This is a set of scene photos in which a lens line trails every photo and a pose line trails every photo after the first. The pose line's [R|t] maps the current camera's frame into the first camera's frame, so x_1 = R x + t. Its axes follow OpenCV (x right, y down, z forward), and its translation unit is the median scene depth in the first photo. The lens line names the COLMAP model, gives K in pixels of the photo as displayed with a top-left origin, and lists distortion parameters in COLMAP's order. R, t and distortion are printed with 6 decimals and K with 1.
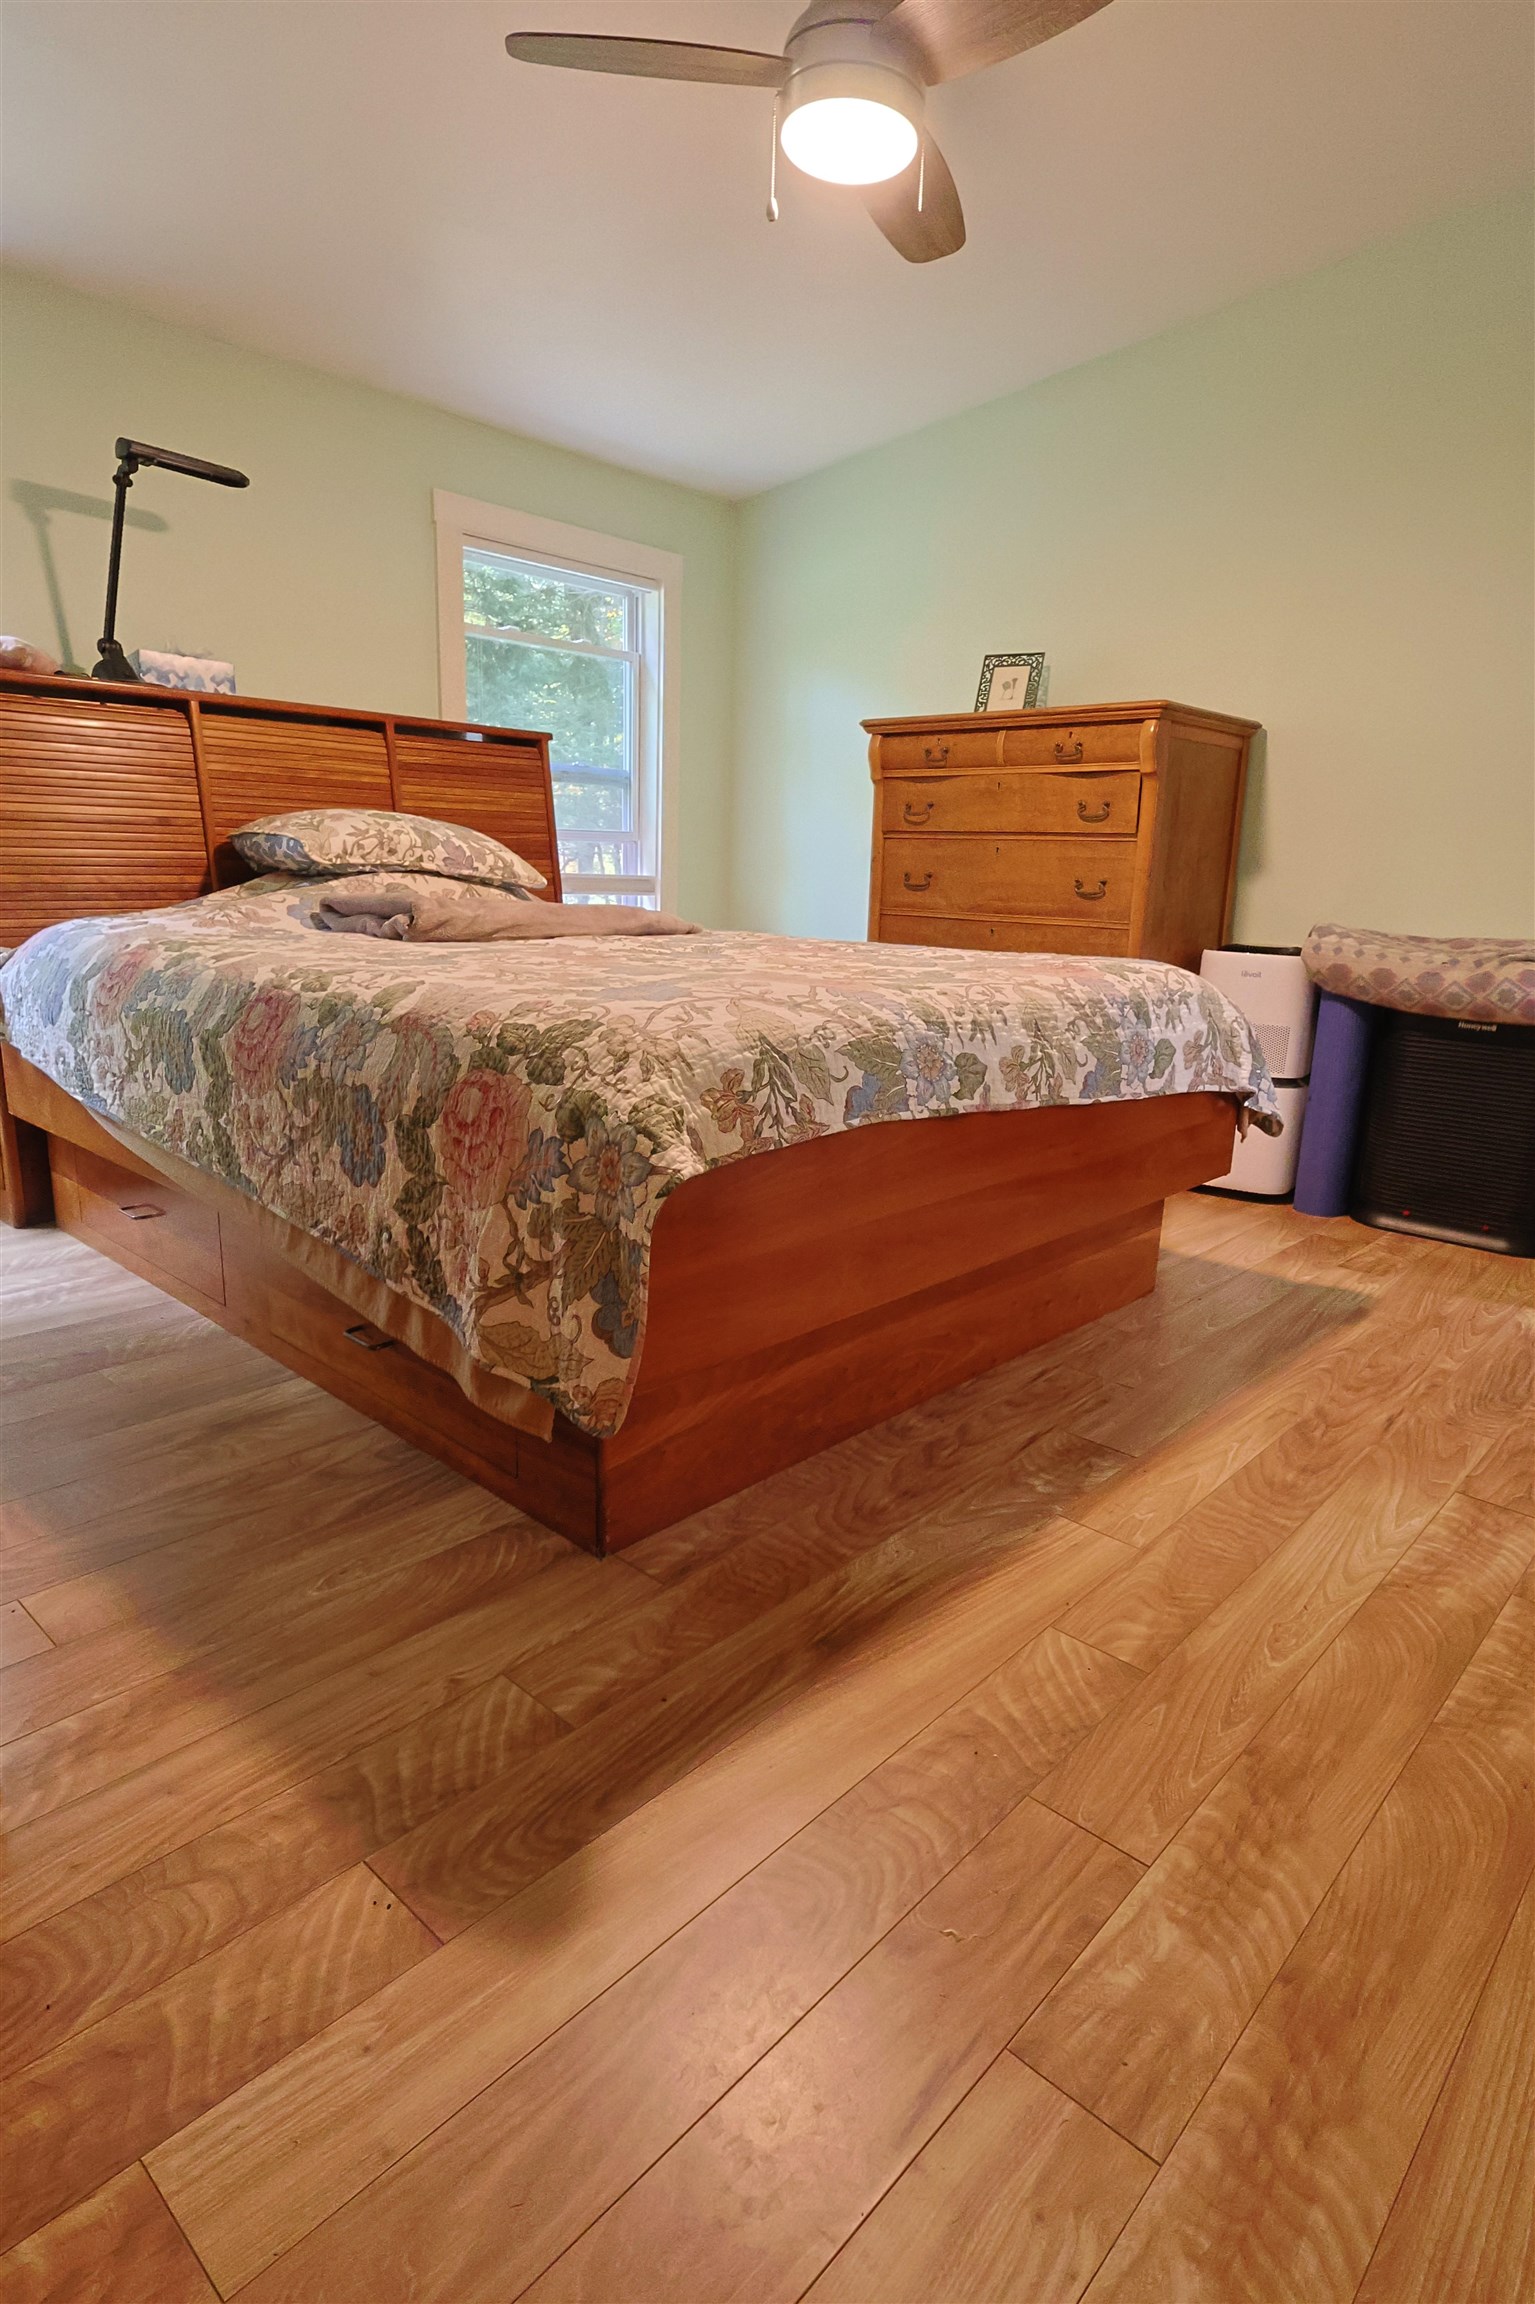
lens RADIAL K [[1243.5, 0, 758.7], [0, 1243.5, 1157.9], [0, 0, 1]] dist [0.002411, -0.000160]
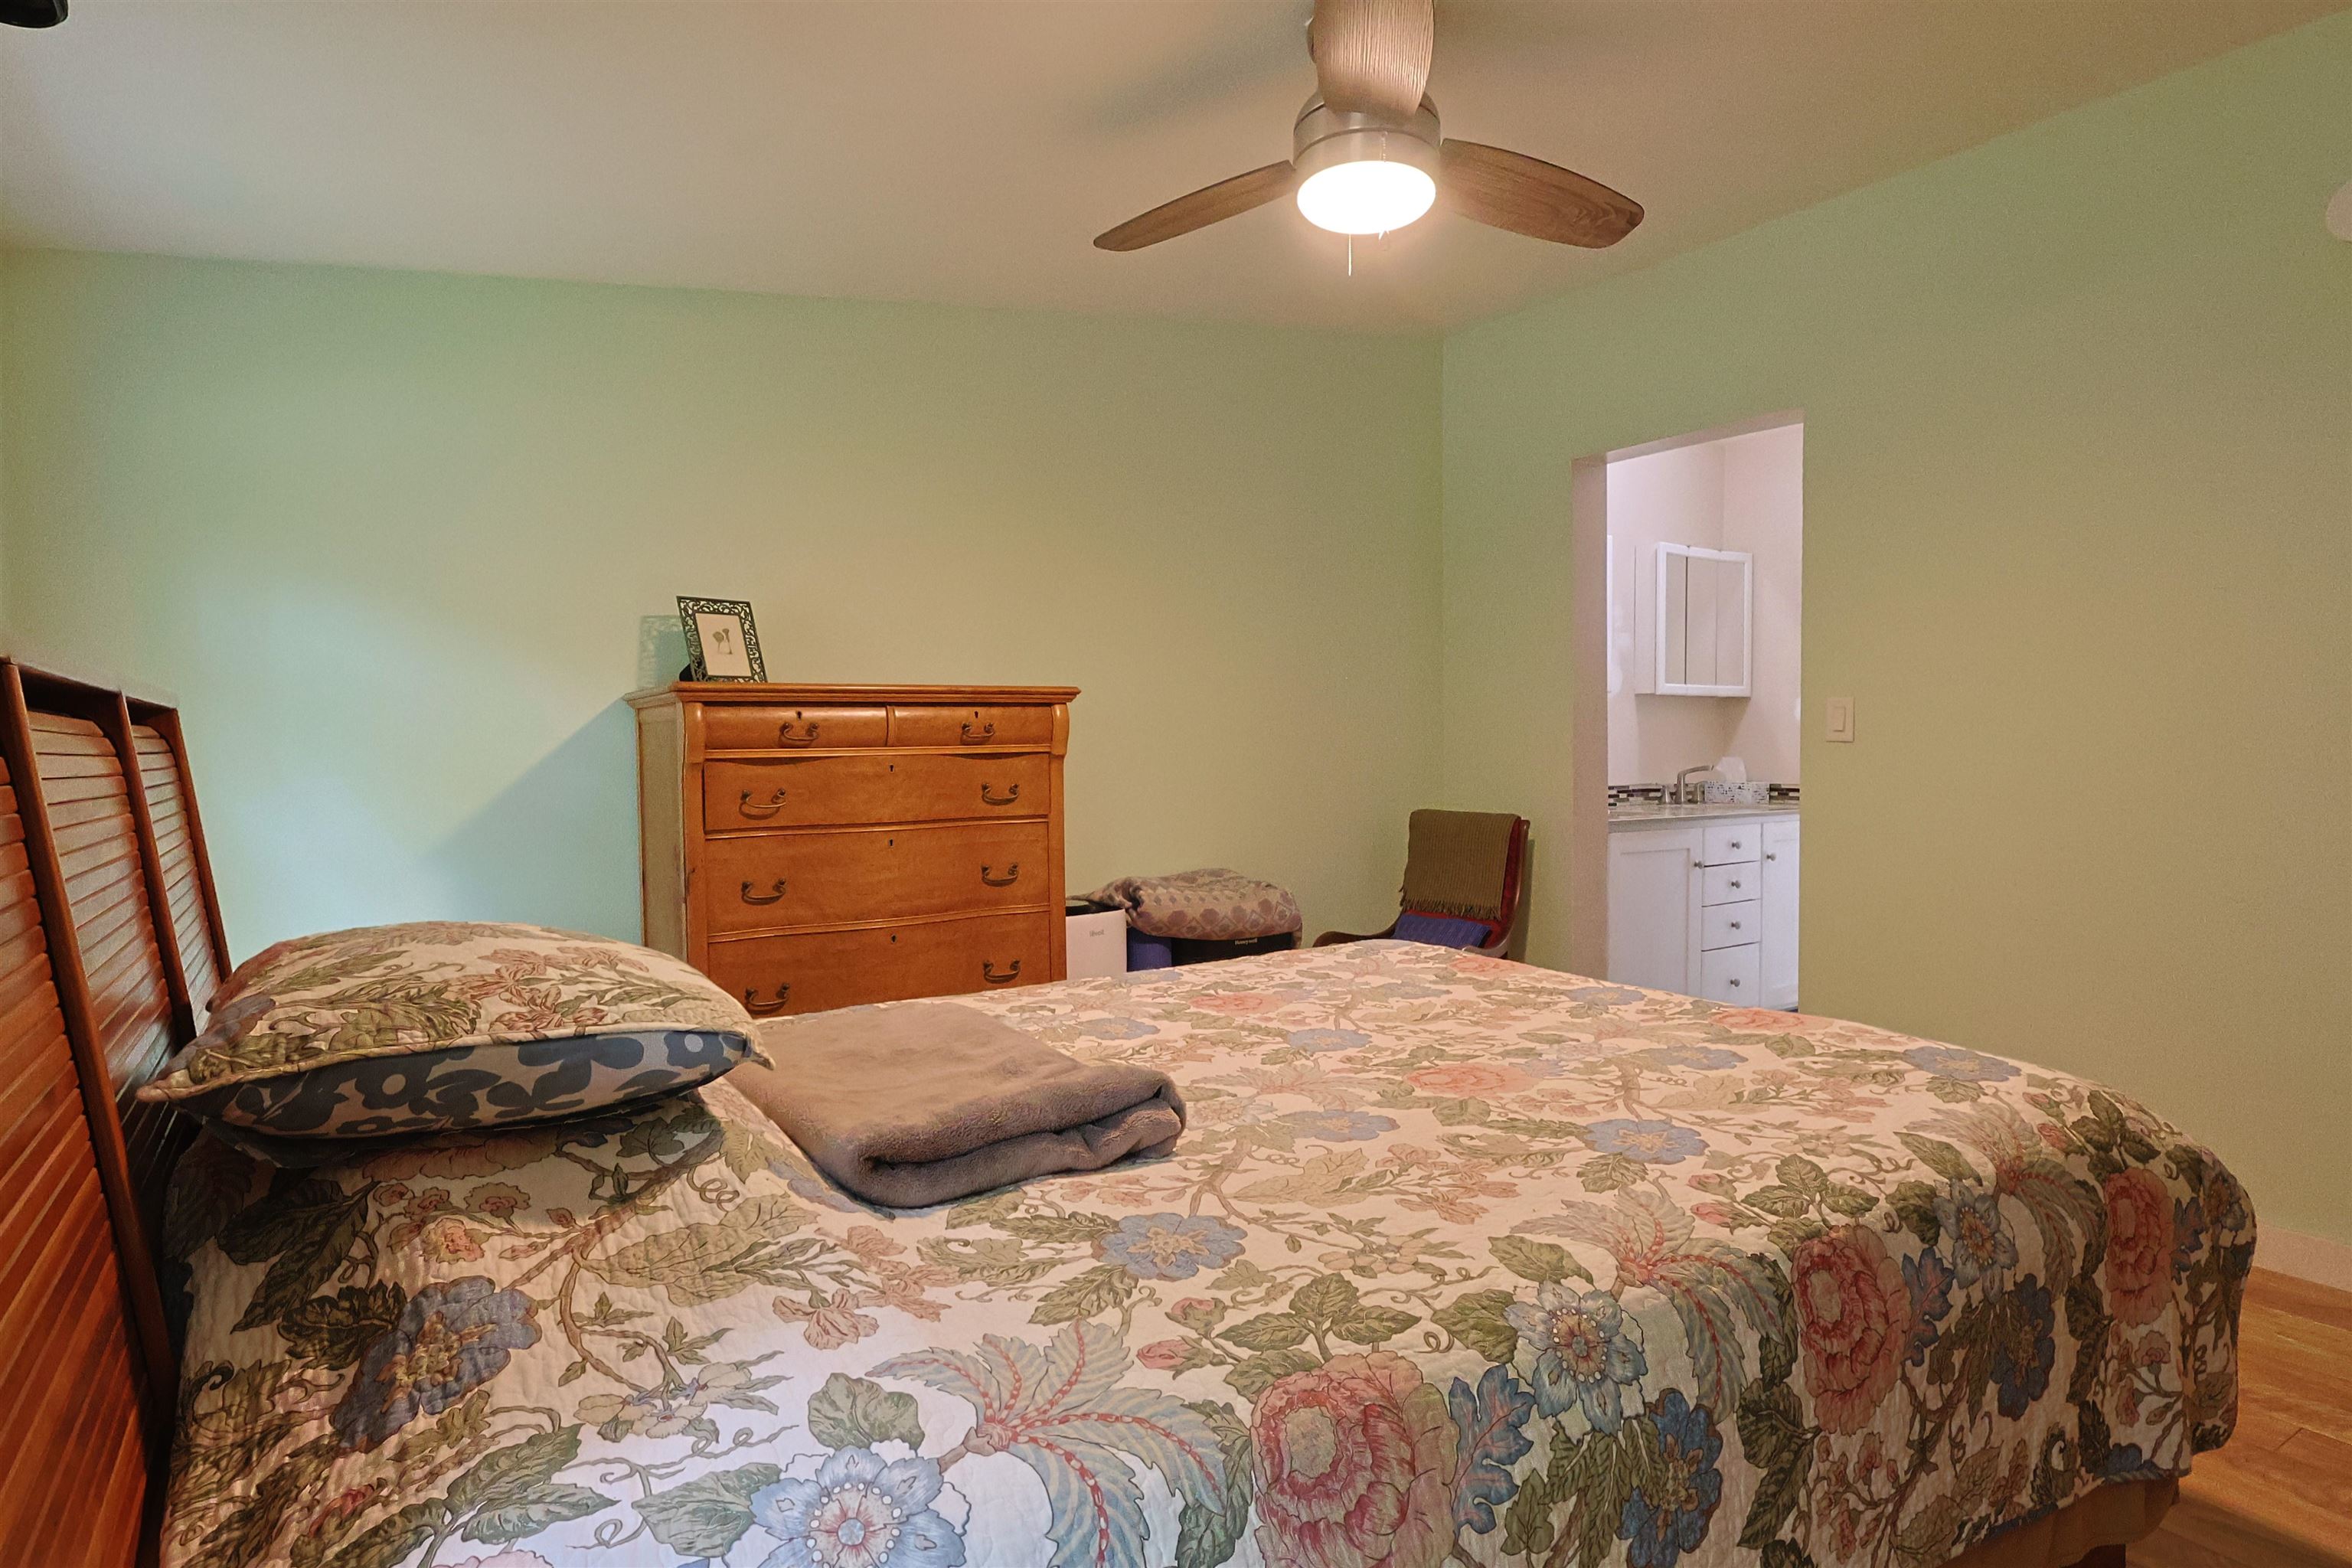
lens RADIAL K [[1289.5, 0, 1168.3], [0, 1289.5, 788.1], [0, 0, 1]] dist [0.000698, 0.002592]
pose [[0.247143, -0.068788, 0.966534, -1.089865], [0.246092, 0.969228, 0.006054, -0.444117], [-0.937208, 0.236360, 0.256466, 1.091711]]
